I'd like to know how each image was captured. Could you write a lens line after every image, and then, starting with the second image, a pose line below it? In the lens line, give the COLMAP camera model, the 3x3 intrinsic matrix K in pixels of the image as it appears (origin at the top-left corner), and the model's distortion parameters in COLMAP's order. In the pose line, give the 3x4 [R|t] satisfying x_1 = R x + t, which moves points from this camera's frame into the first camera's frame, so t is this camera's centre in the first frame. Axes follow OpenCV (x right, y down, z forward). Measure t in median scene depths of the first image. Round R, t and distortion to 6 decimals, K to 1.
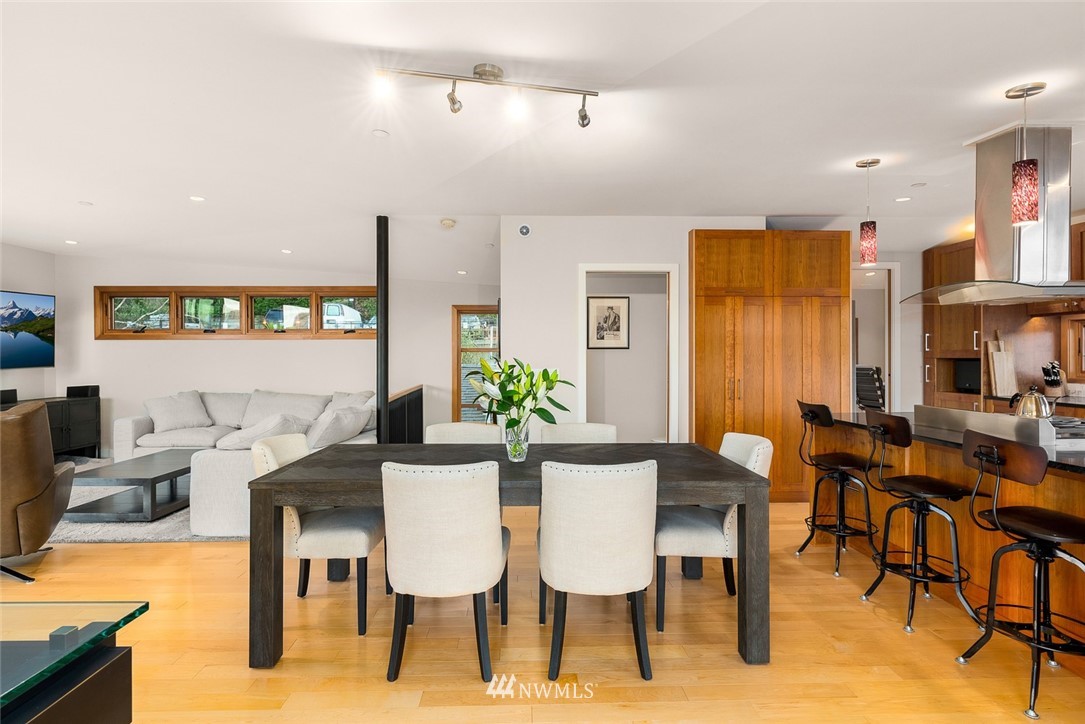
lens RADIAL K [[543.7, 0, 542.5], [0, 543.7, 362.0], [0, 0, 1]] dist [0.000254, 0.000310]
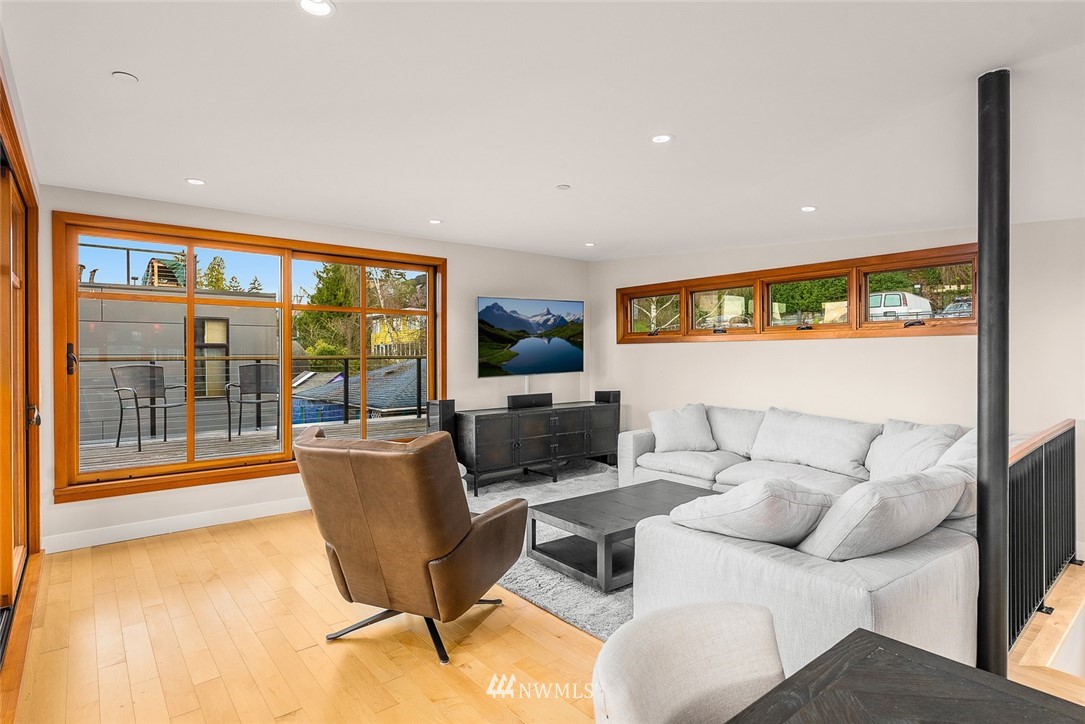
lens RADIAL K [[566.8, 0, 541.4], [0, 566.8, 356.2], [0, 0, 1]] dist [0.002159, 0.000493]
pose [[0.603968, 0.001074, -0.797008, -0.111997], [-0.009715, 0.999935, -0.006015, -0.012810], [0.796949, 0.011375, 0.603939, 0.316888]]
